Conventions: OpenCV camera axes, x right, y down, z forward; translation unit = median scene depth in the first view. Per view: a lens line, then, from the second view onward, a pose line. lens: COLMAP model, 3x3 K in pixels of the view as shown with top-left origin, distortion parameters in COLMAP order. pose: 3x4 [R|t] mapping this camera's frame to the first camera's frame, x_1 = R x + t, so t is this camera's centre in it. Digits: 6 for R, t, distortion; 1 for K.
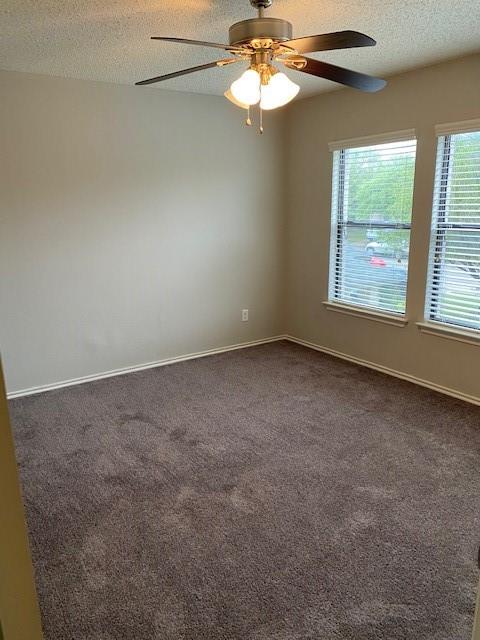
lens RADIAL K [[464.0, 0, 240.0], [0, 464.0, 320.0], [0, 0, 1]] dist [0.073618, -0.003081]
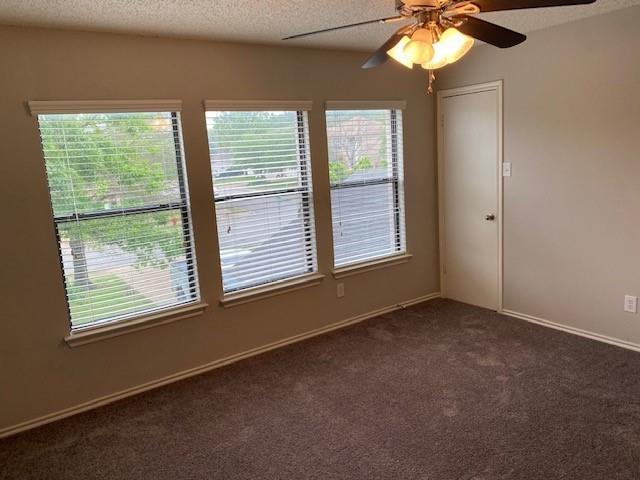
lens RADIAL K [[494.0, 0, 320.0], [0, 494.0, 240.0], [0, 0, 1]] dist [0.047670, -0.014801]
pose [[0.006976, -0.163975, 0.986440, -0.558750], [0.315879, 0.936315, 0.153409, -0.189948], [-0.948774, 0.310526, 0.058328, 0.685669]]
